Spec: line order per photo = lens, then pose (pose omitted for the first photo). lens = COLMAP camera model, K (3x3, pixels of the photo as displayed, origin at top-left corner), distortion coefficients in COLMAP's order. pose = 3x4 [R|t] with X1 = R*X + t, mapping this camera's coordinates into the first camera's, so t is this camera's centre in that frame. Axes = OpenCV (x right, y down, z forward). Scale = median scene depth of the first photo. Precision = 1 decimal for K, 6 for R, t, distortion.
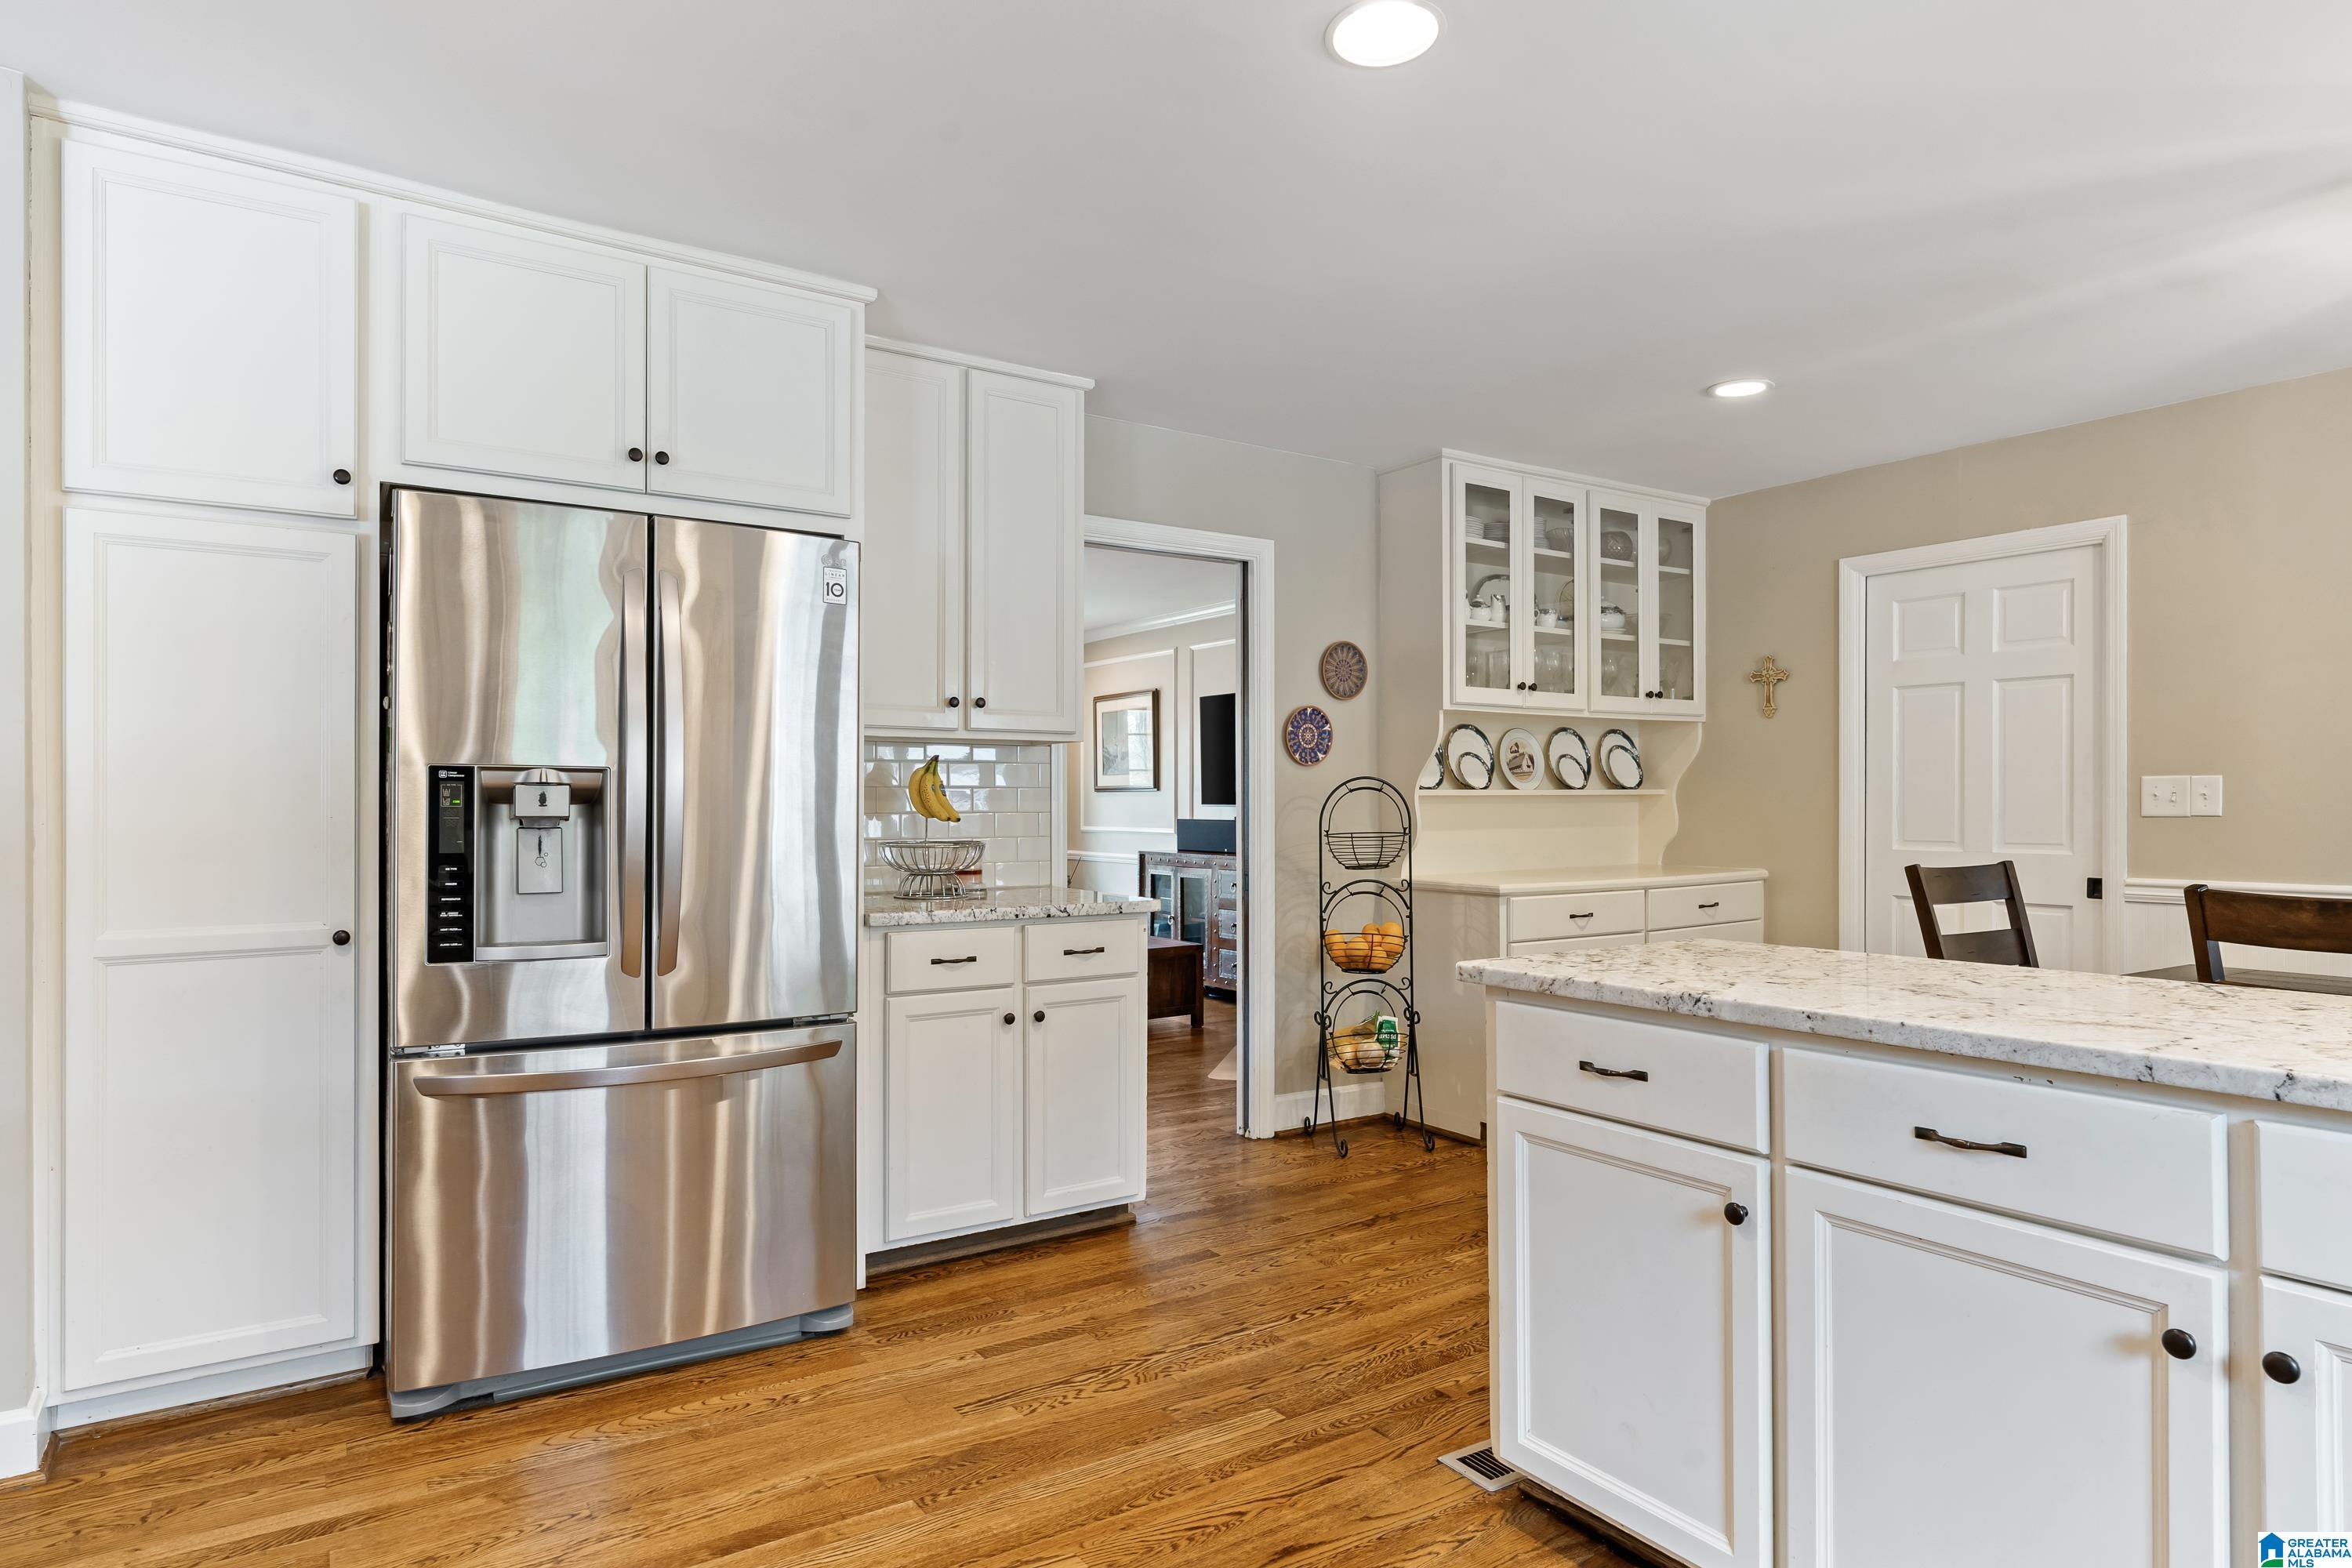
lens RADIAL K [[1358.1, 0, 1176.0], [0, 1358.1, 784.0], [0, 0, 1]] dist [0.000937, 0.000328]
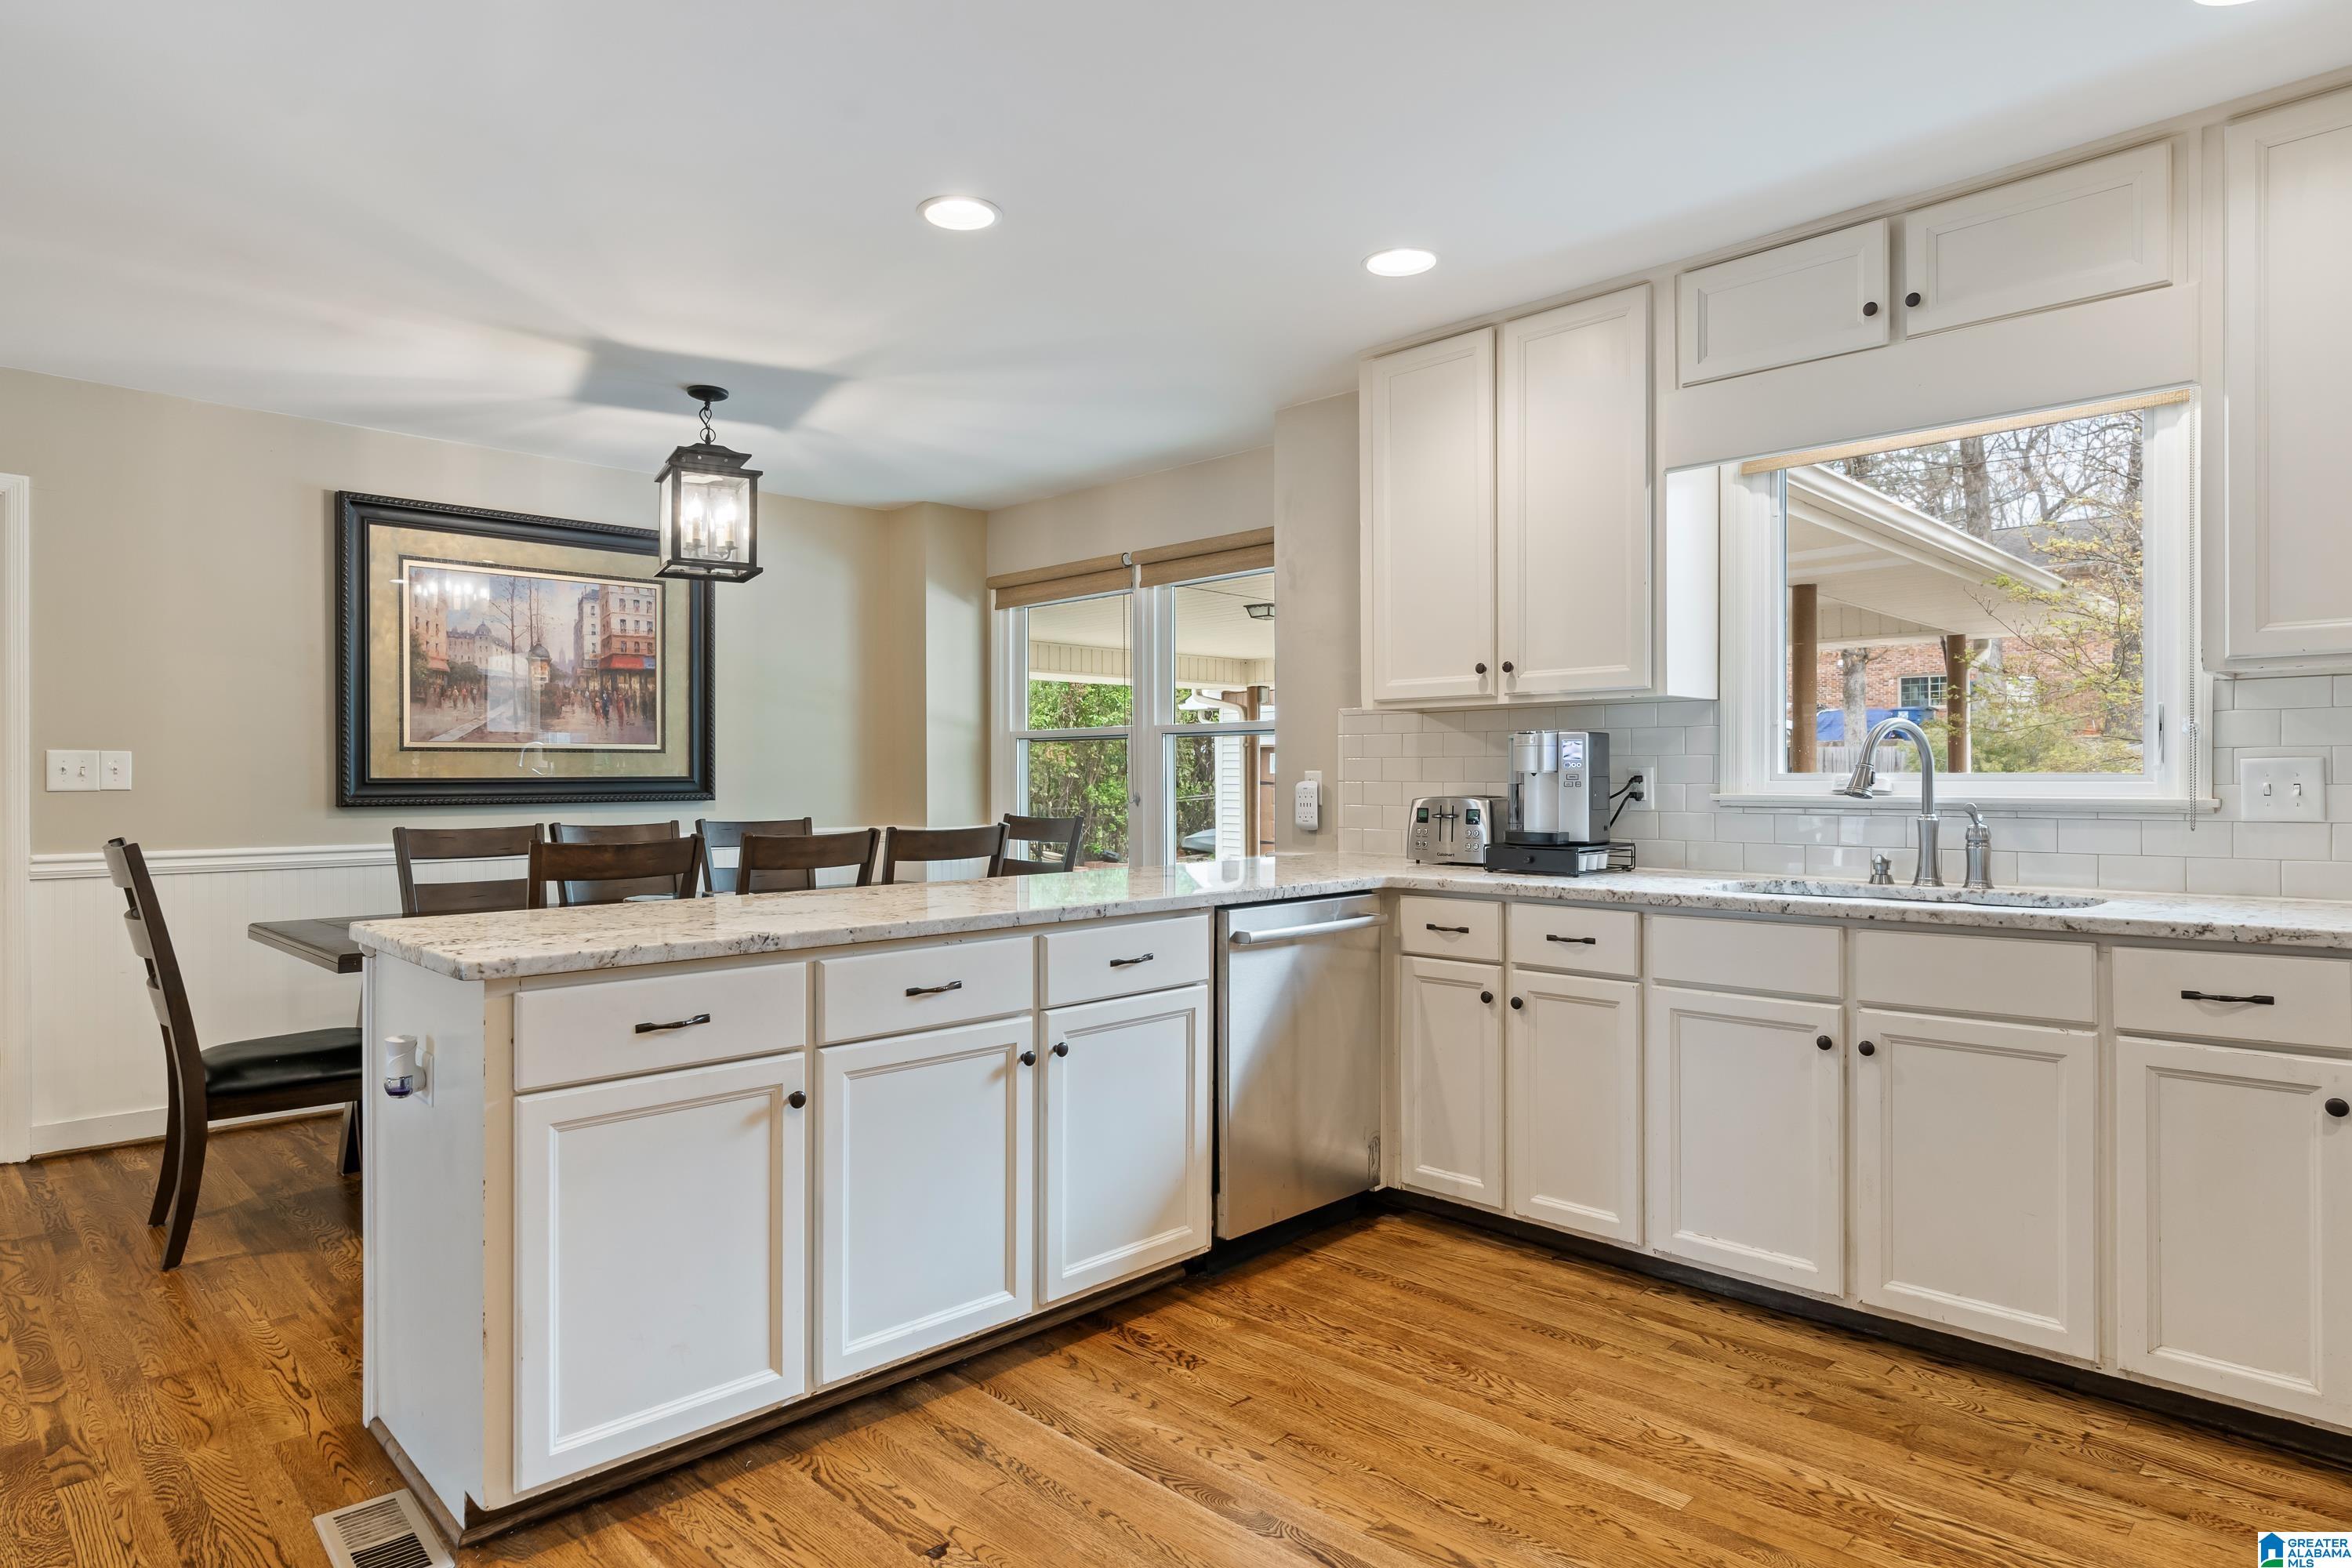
lens RADIAL K [[1327.6, 0, 1176.0], [0, 1327.6, 784.0], [0, 0, 1]] dist [-0.001004, -0.001687]
pose [[-0.200955, -0.002705, 0.979597, -0.395061], [-0.013858, 0.999904, -0.000082, 0.007742], [-0.979503, -0.013592, -0.200973, 0.410881]]
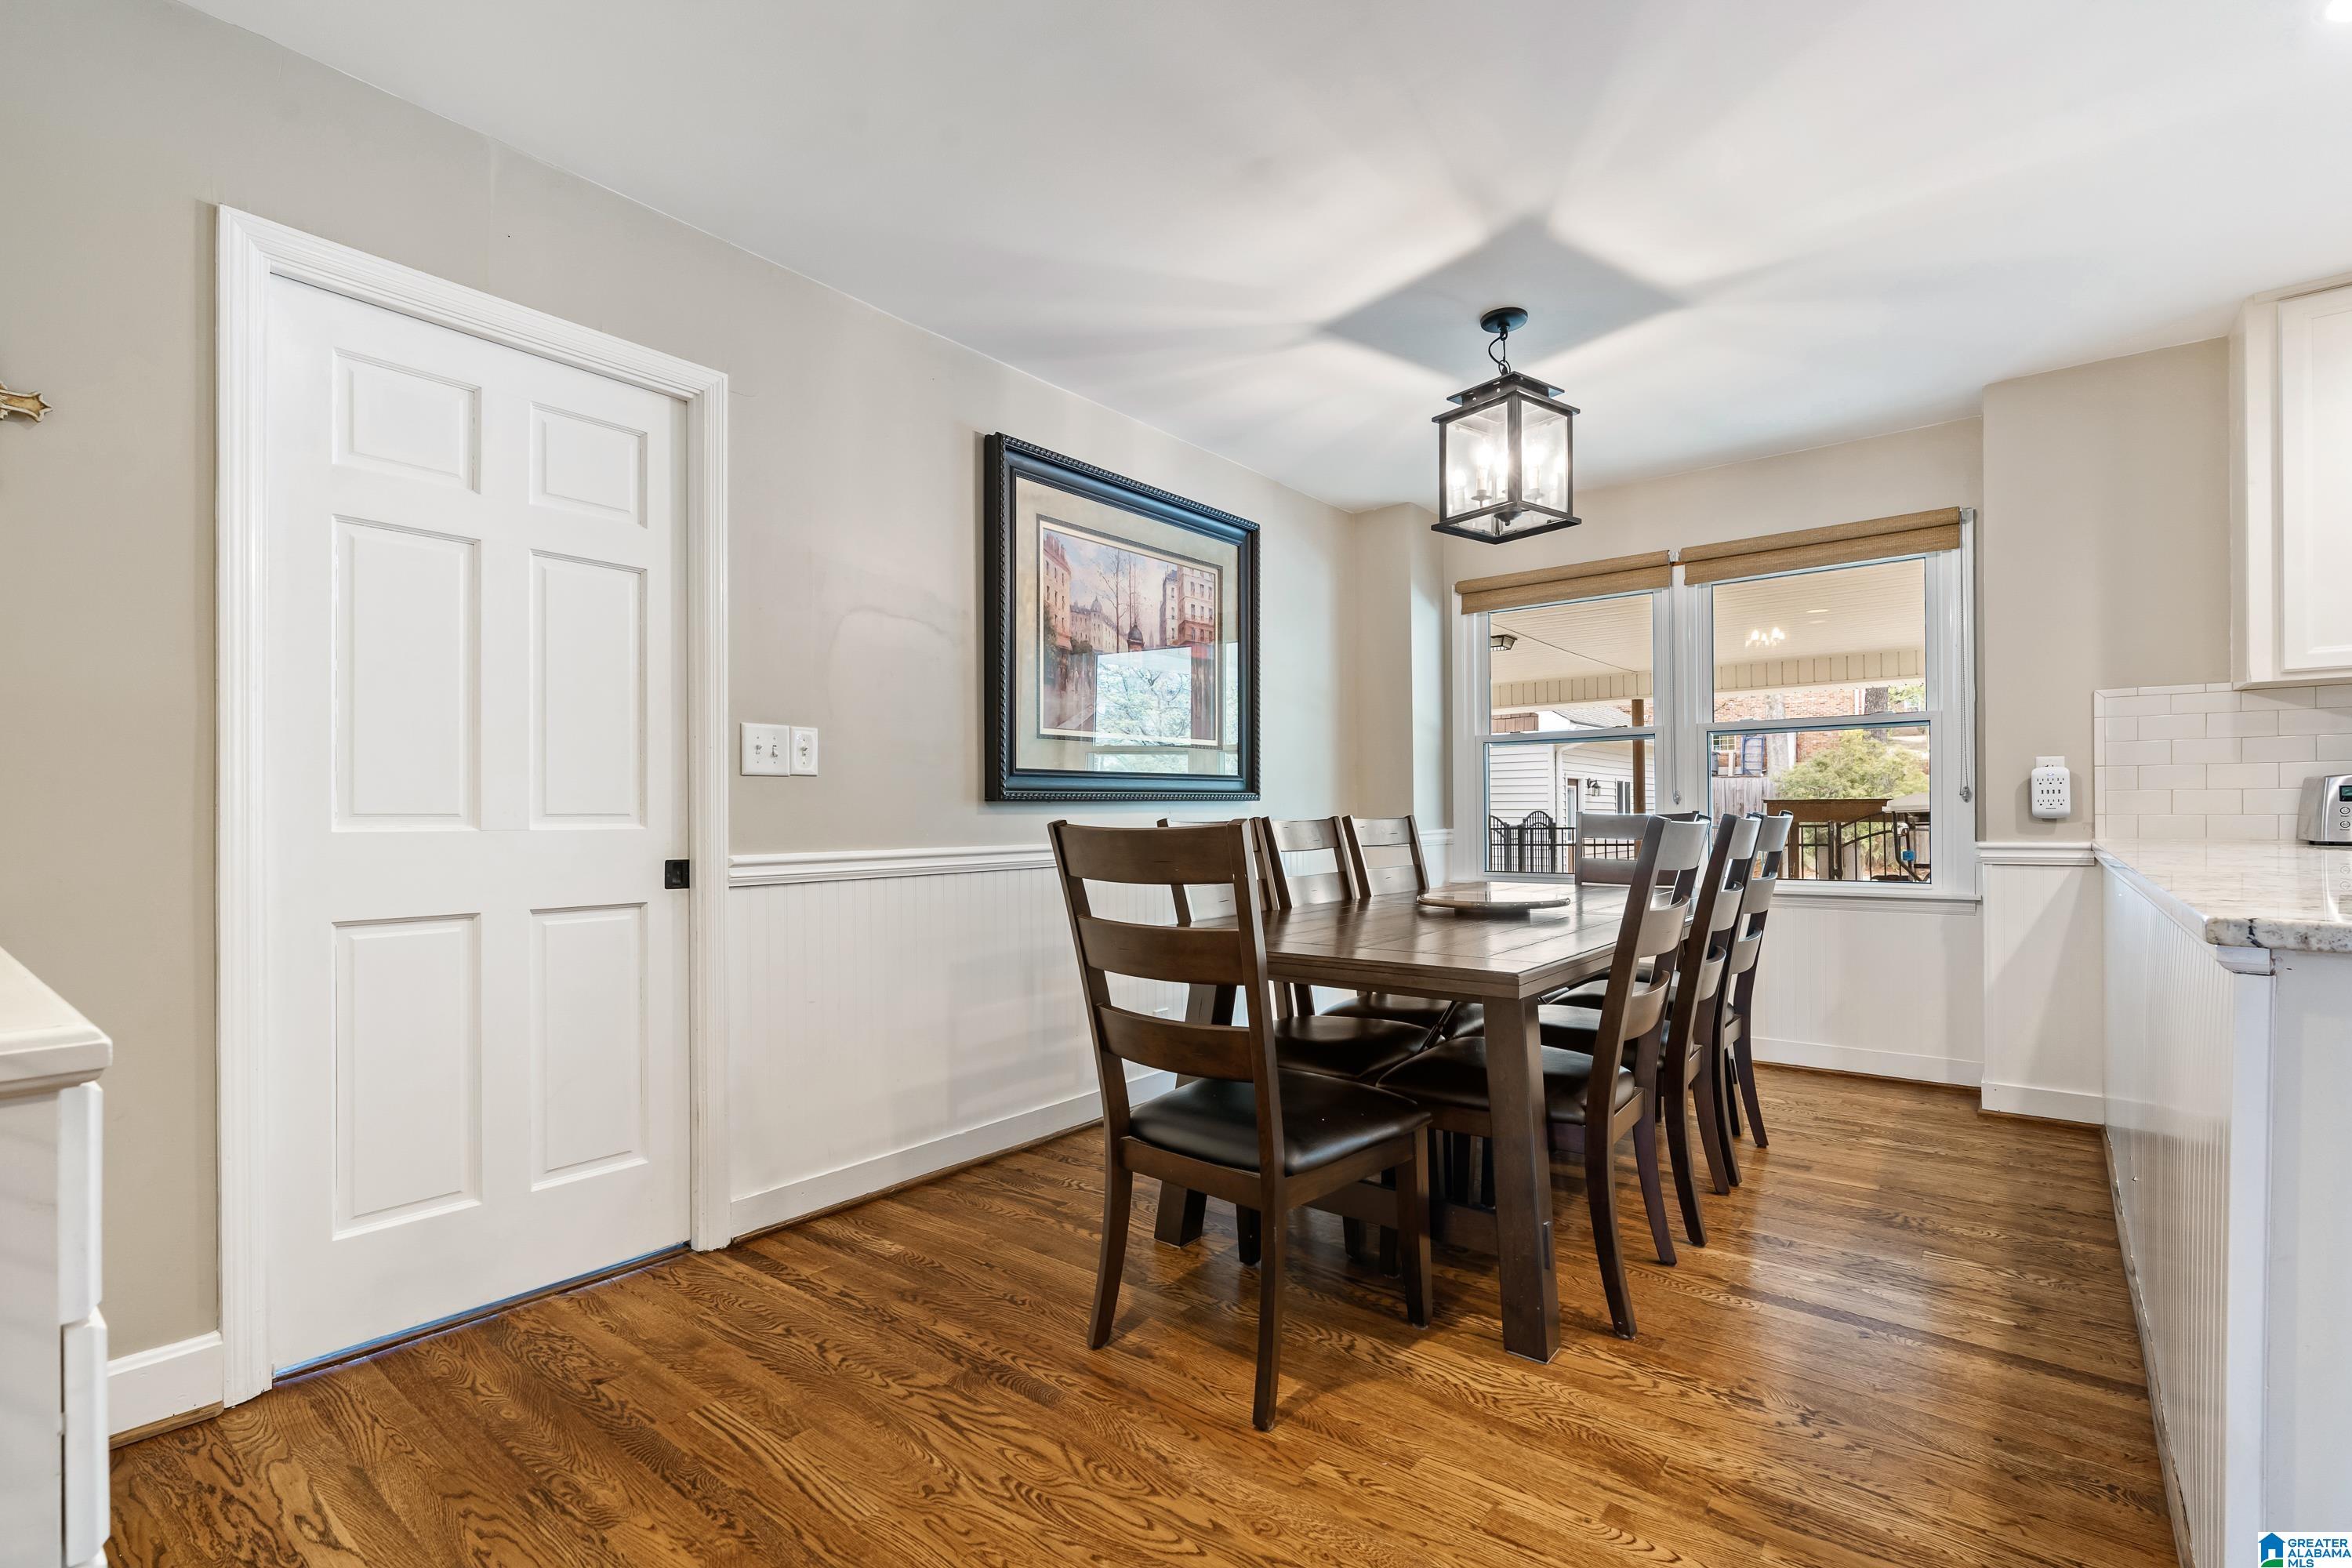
lens RADIAL K [[1069.2, 0, 1180.1], [0, 1069.2, 812.4], [0, 0, 1]] dist [-0.012924, 0.000213]
pose [[-0.310832, 0.005733, 0.950448, 0.062619], [-0.006918, 0.999942, -0.008294, 0.050069], [-0.950440, -0.009153, -0.310774, 0.983805]]
